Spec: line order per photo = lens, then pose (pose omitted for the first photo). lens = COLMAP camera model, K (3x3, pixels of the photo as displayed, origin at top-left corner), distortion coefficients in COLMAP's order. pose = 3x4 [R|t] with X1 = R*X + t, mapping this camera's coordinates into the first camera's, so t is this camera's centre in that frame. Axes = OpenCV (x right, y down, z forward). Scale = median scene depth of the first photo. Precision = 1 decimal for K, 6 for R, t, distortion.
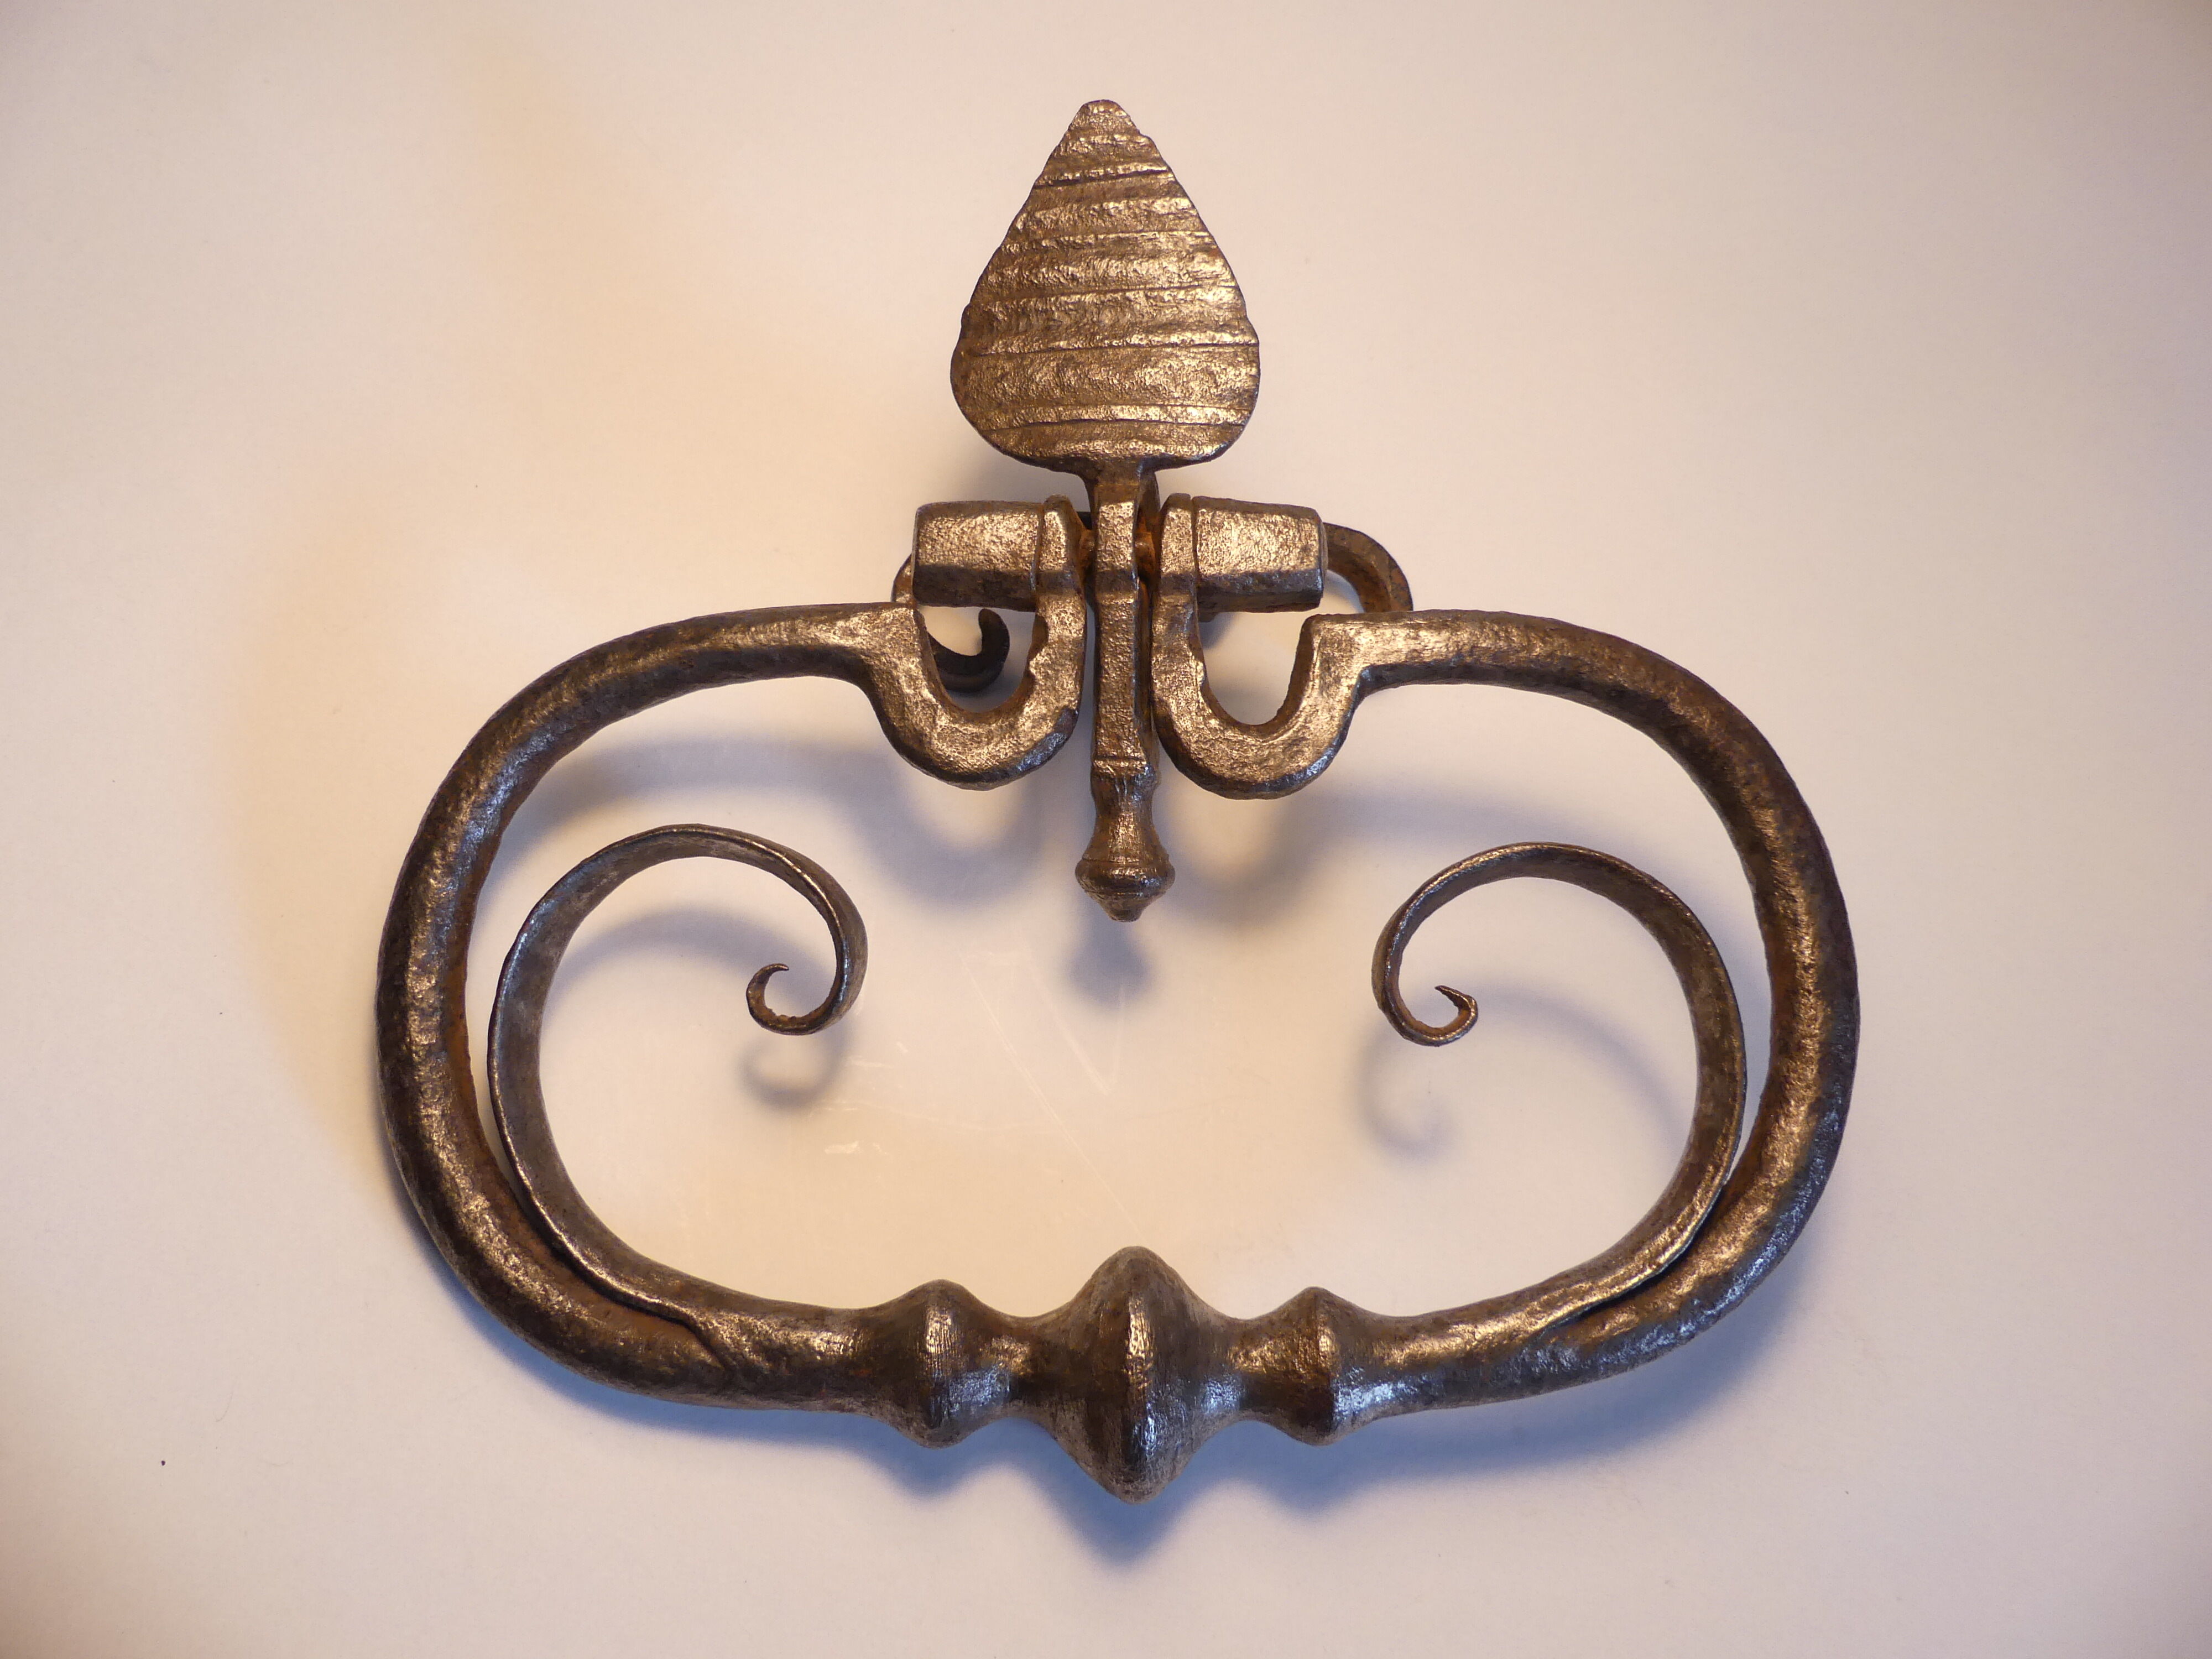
lens RADIAL K [[1716.0, 0, 1106.0], [0, 1716.0, 829.5], [0, 0, 1]] dist [-0.008751, 0.001746]
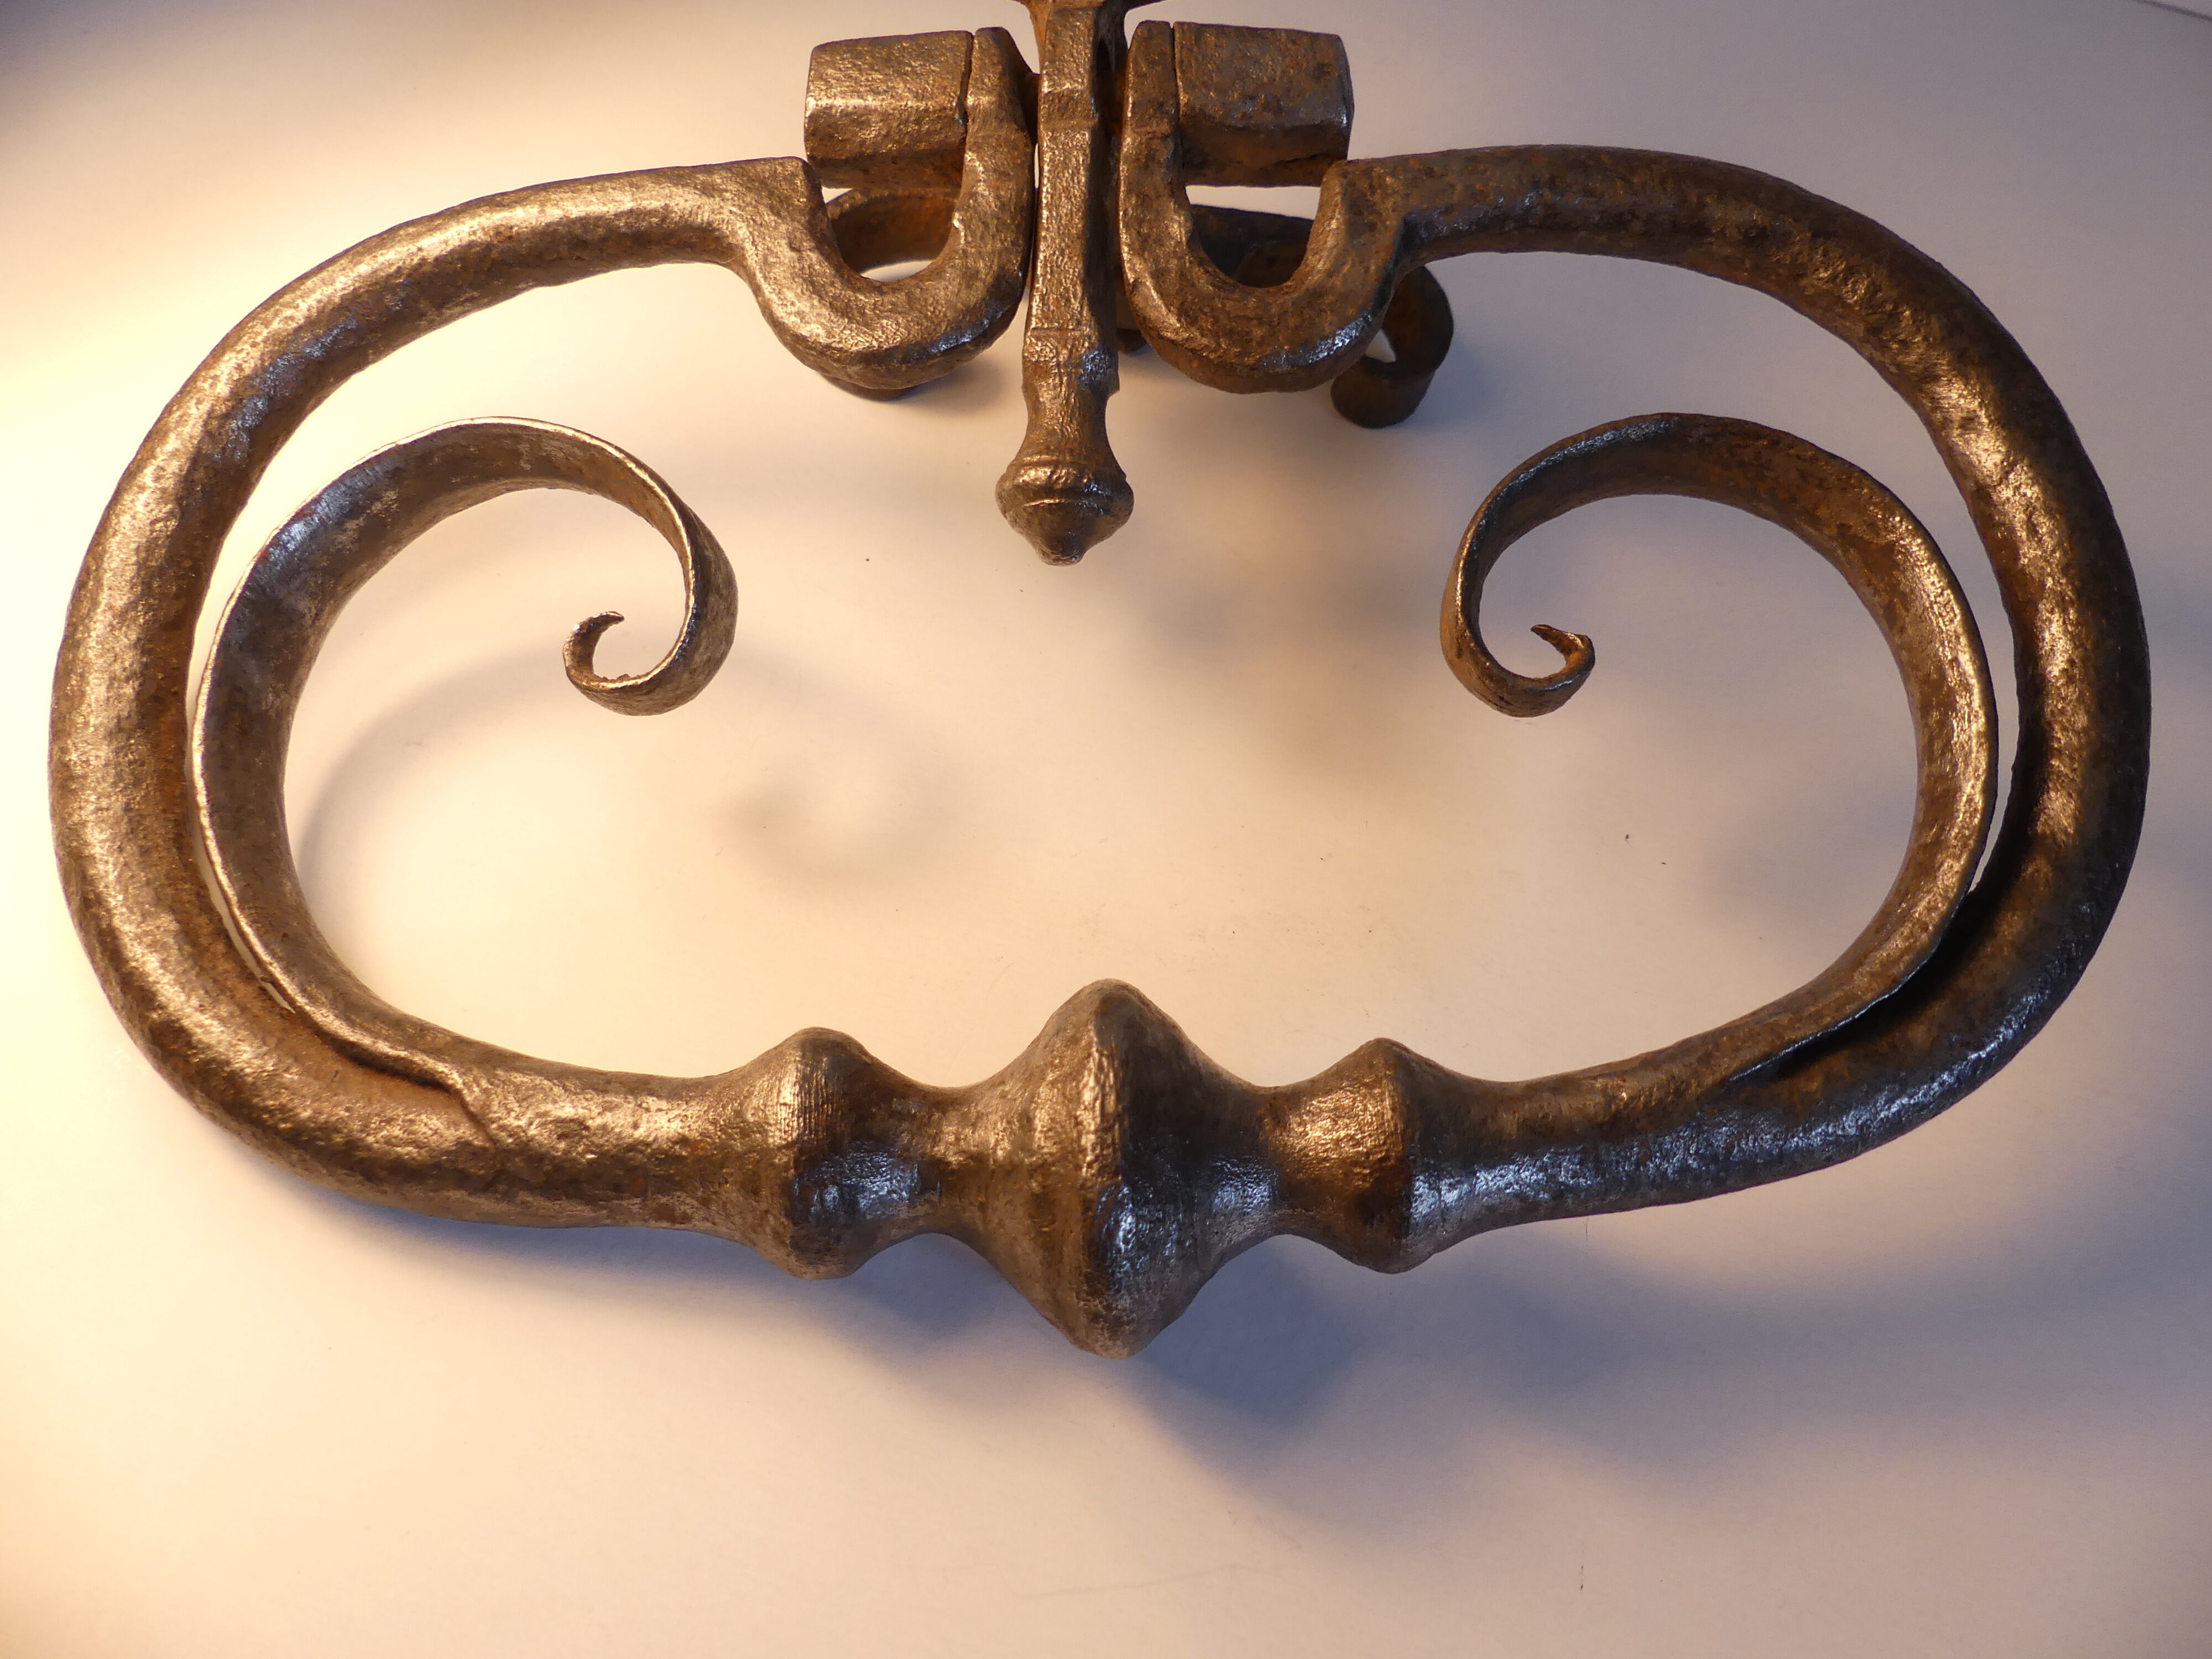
lens RADIAL K [[1716.0, 0, 1106.0], [0, 1716.0, 829.5], [0, 0, 1]] dist [-0.008751, 0.001746]
pose [[0.999057, -0.024015, -0.036183, 0.042061], [0.017959, 0.987072, -0.159266, 0.292618], [0.039540, 0.158466, 0.986572, 0.318295]]
